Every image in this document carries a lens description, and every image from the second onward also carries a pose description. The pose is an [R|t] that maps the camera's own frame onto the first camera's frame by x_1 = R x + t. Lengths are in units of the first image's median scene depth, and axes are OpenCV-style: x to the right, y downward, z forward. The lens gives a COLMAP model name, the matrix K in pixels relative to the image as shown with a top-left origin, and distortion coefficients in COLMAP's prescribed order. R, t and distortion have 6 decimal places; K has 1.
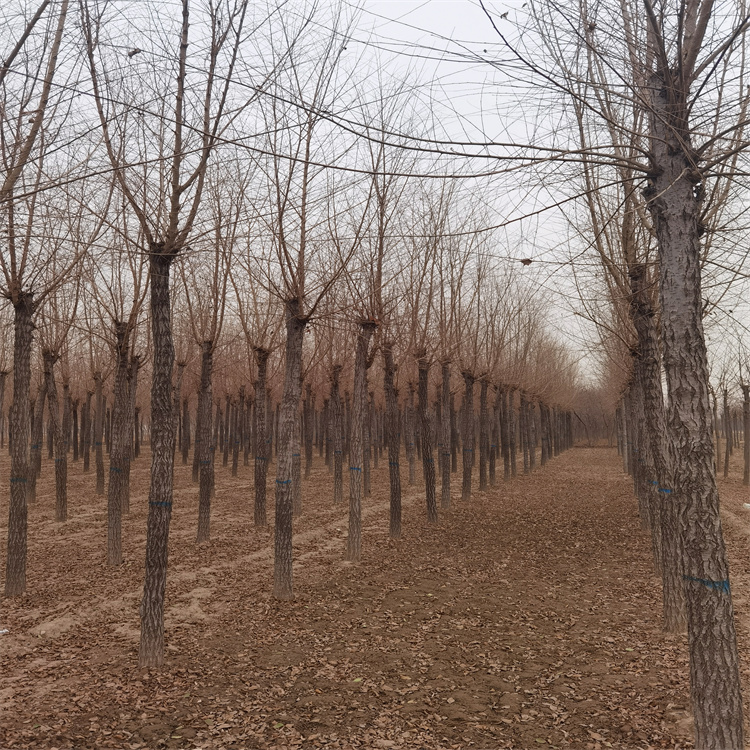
lens RADIAL K [[813.7, 0, 381.5], [0, 813.7, 352.5], [0, 0, 1]] dist [0.024538, 0.000000]
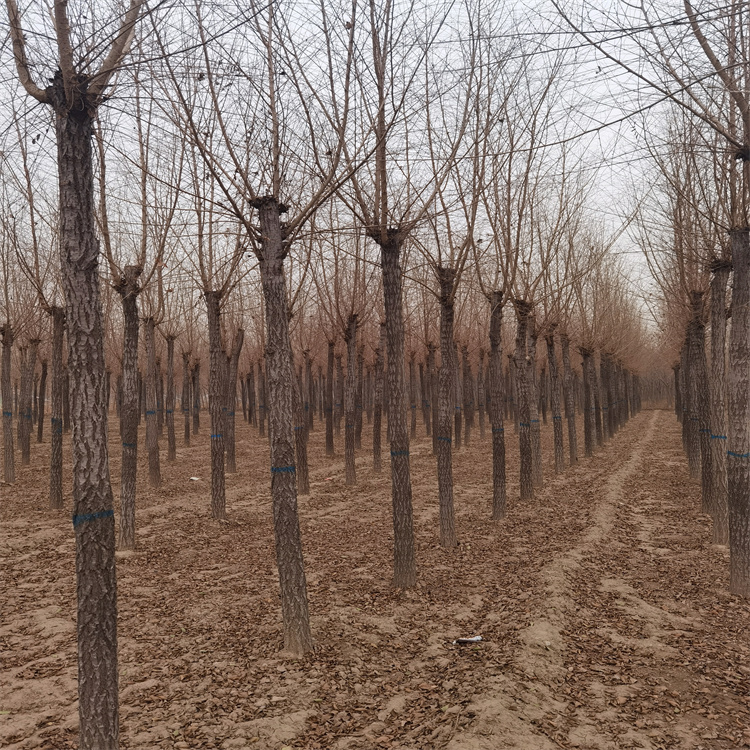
lens RADIAL K [[813.7, 0, 377.7], [0, 813.7, 369.7], [0, 0, 1]] dist [0.024538, 0.000000]
pose [[0.997983, -0.011316, -0.062470, -0.389378], [0.015270, 0.997886, 0.063177, 0.015118], [0.061623, -0.064003, 0.996045, 0.154452]]
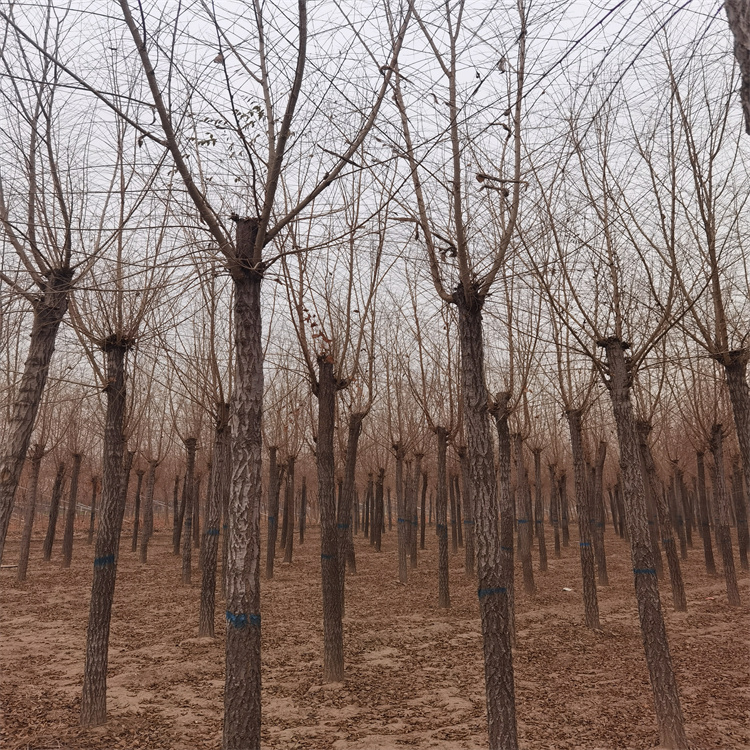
lens RADIAL K [[813.7, 0, 348.0], [0, 813.7, 303.0], [0, 0, 1]] dist [0.024538, 0.000000]
pose [[0.860914, -0.121853, -0.493942, -0.344571], [0.045151, 0.985362, -0.164389, 0.004718], [0.506742, 0.119223, 0.853814, 0.003667]]
